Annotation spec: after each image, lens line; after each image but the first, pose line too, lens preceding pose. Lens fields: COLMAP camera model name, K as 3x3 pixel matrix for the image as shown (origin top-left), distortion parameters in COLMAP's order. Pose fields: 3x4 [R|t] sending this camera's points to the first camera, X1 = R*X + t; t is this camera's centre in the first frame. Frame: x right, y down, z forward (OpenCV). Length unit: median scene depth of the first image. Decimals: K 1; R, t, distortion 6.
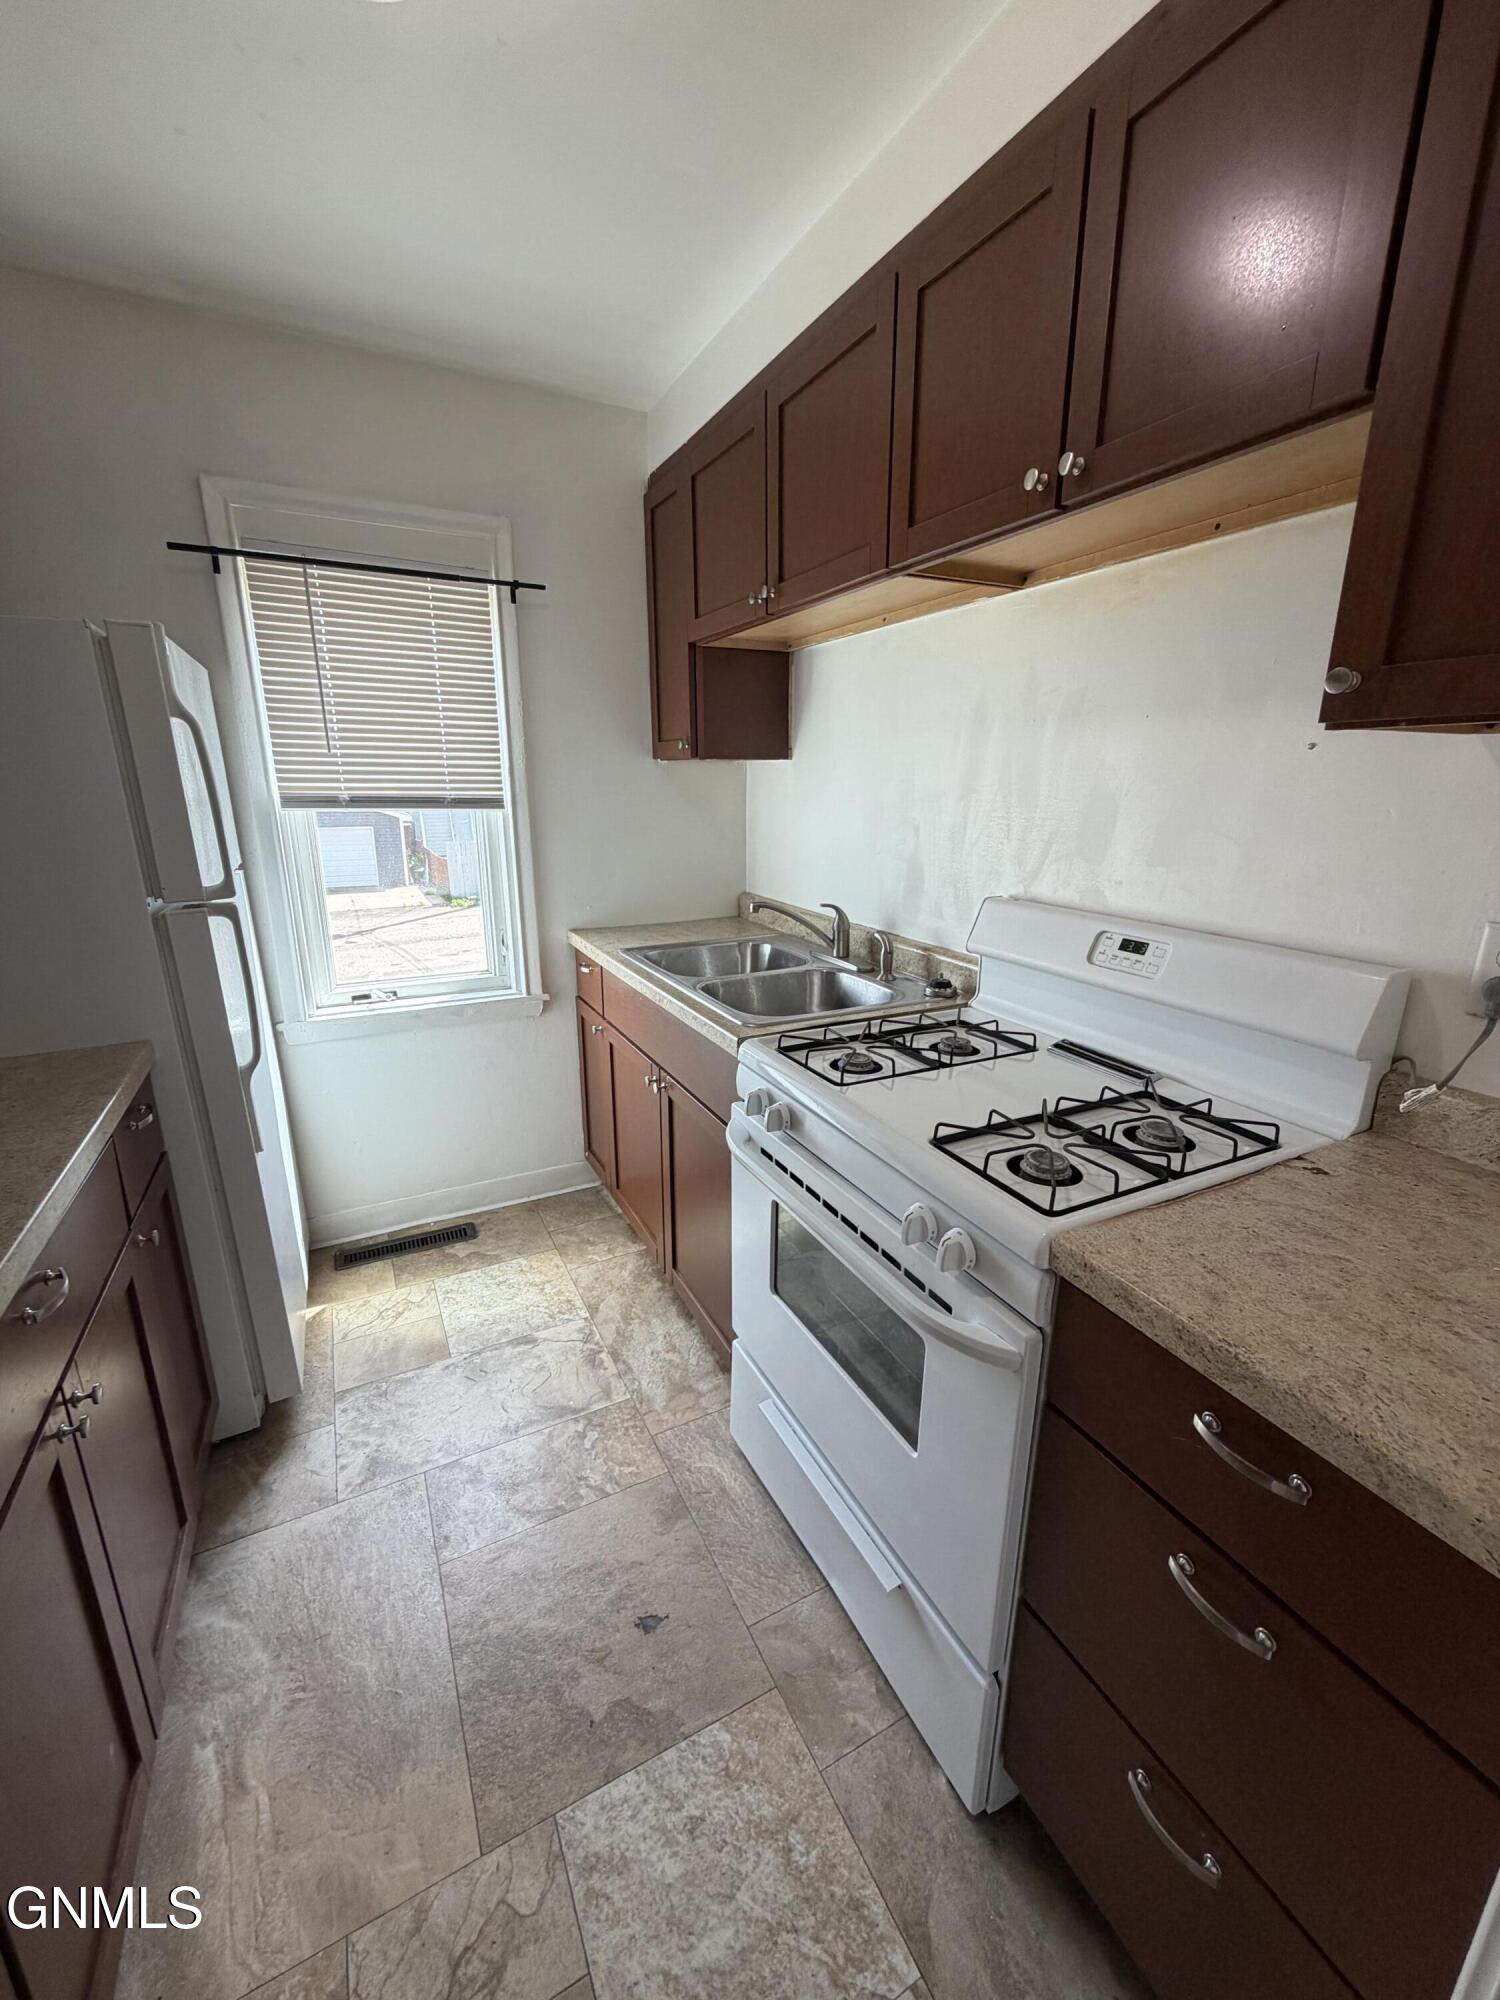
lens RADIAL K [[795.0, 0, 747.4], [0, 795.0, 998.7], [0, 0, 1]] dist [-0.000910, 0.000179]
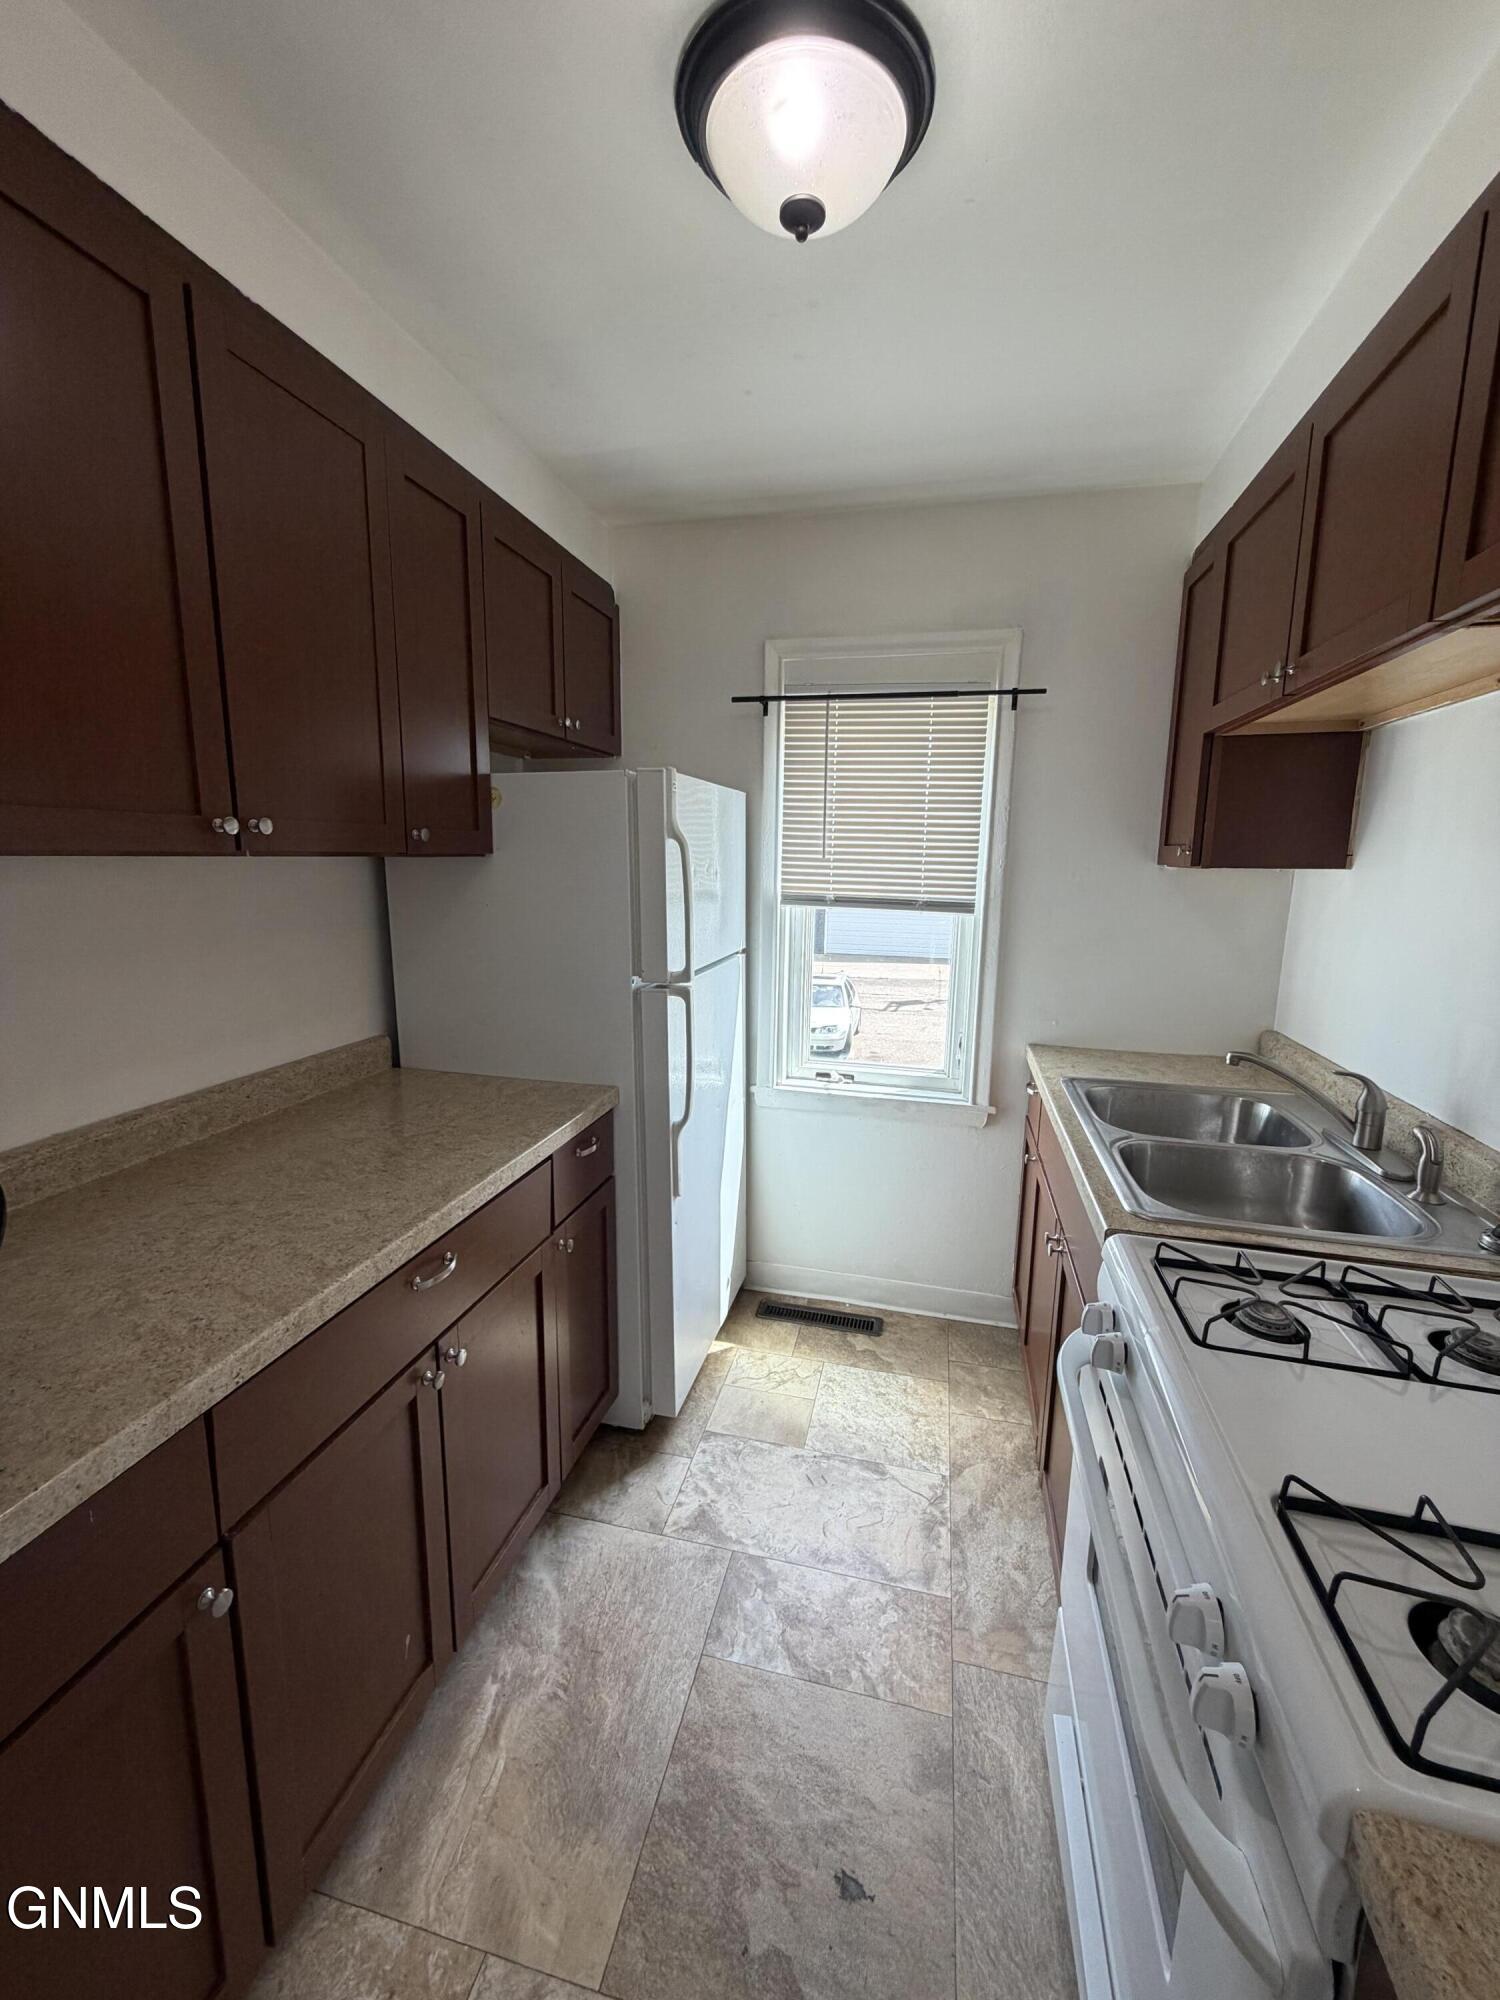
lens RADIAL K [[795.0, 0, 747.4], [0, 795.0, 998.7], [0, 0, 1]] dist [-0.000910, 0.000179]
pose [[0.757404, 0.122977, -0.641261, 0.142946], [-0.186207, 0.982002, -0.031610, -0.060199], [0.625832, 0.143349, 0.766671, 0.100465]]
